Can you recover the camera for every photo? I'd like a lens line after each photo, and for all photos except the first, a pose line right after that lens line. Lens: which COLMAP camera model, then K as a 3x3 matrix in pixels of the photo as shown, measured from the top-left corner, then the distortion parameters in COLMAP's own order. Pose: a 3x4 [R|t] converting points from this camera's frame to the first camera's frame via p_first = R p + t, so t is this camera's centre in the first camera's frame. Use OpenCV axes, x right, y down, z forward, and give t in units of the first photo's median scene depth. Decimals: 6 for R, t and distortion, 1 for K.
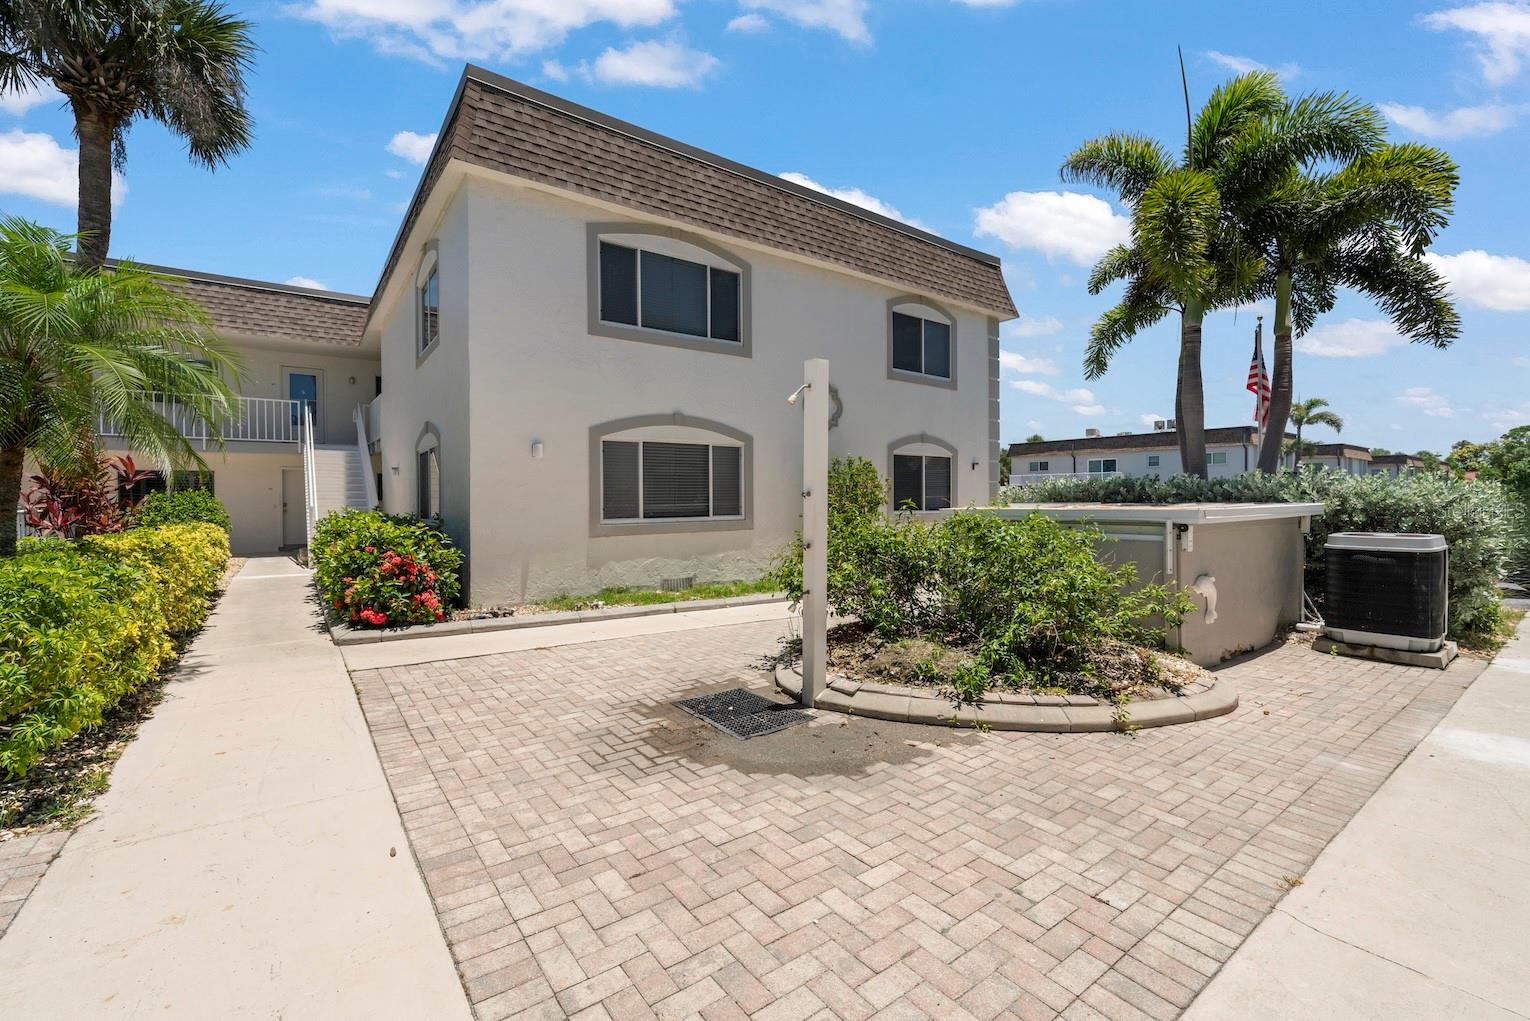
lens RADIAL K [[652.2, 0, 765.0], [0, 652.2, 509.7], [0, 0, 1]] dist [-0.001720, 0.000560]
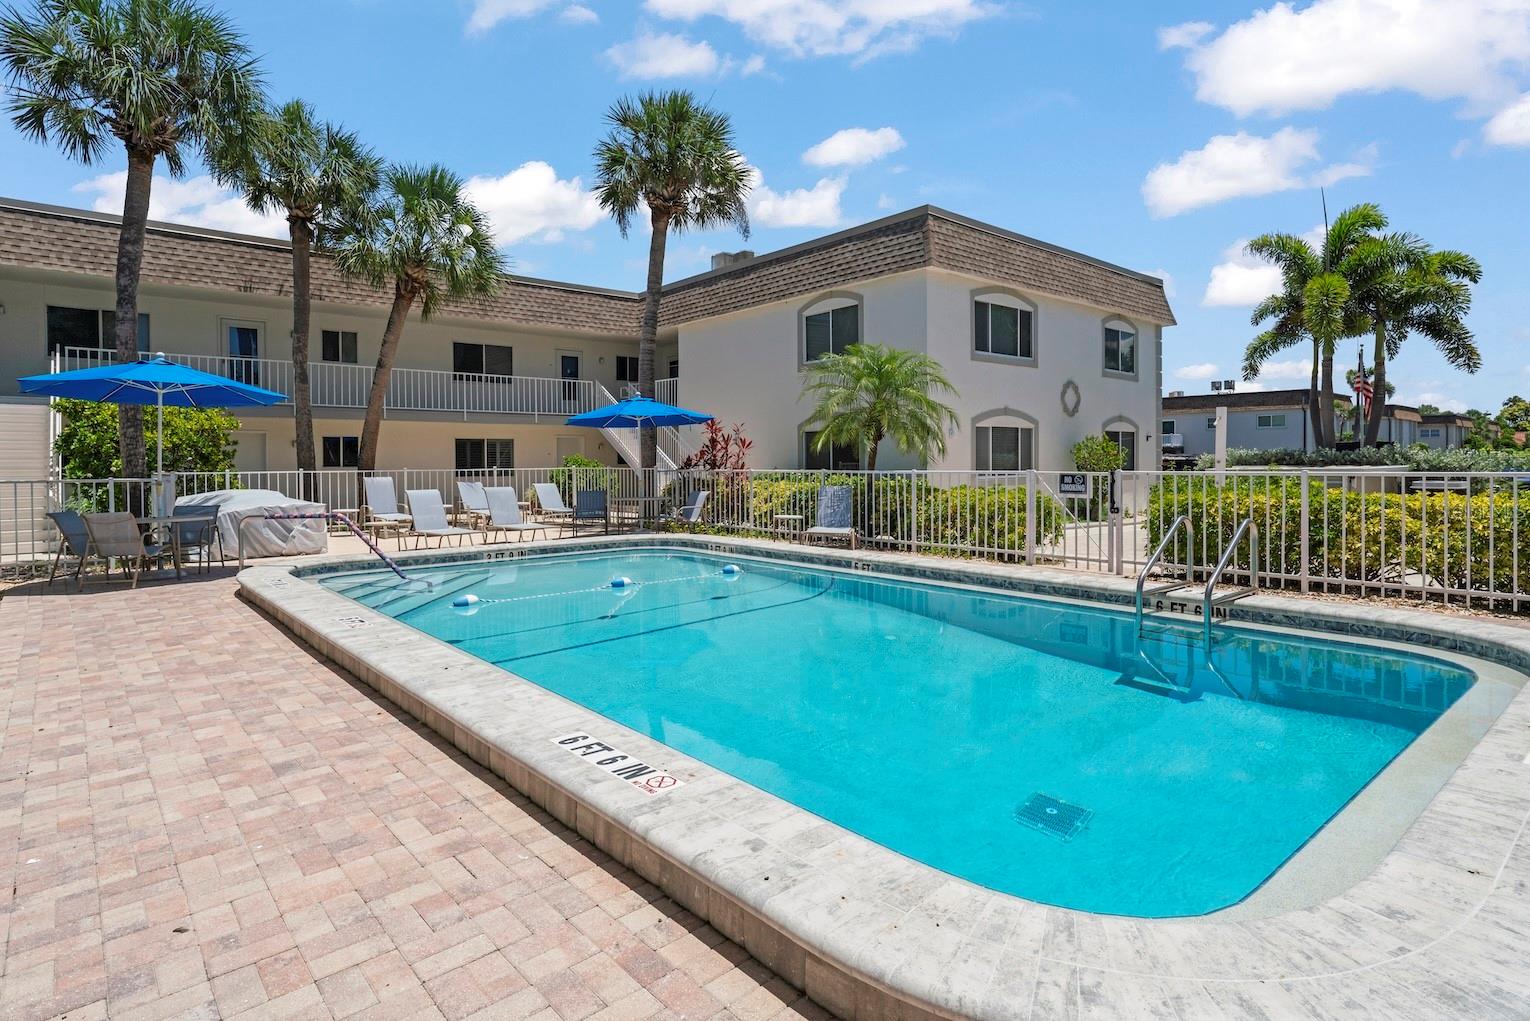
lens RADIAL K [[818.3, 0, 771.1], [0, 818.3, 465.4], [0, 0, 1]] dist [0.006856, -0.000698]
pose [[0.996594, -0.000595, 0.082457, -0.759543], [0.001516, 0.999937, -0.011100, 0.007182], [-0.082445, 0.011187, 0.996533, -0.779033]]
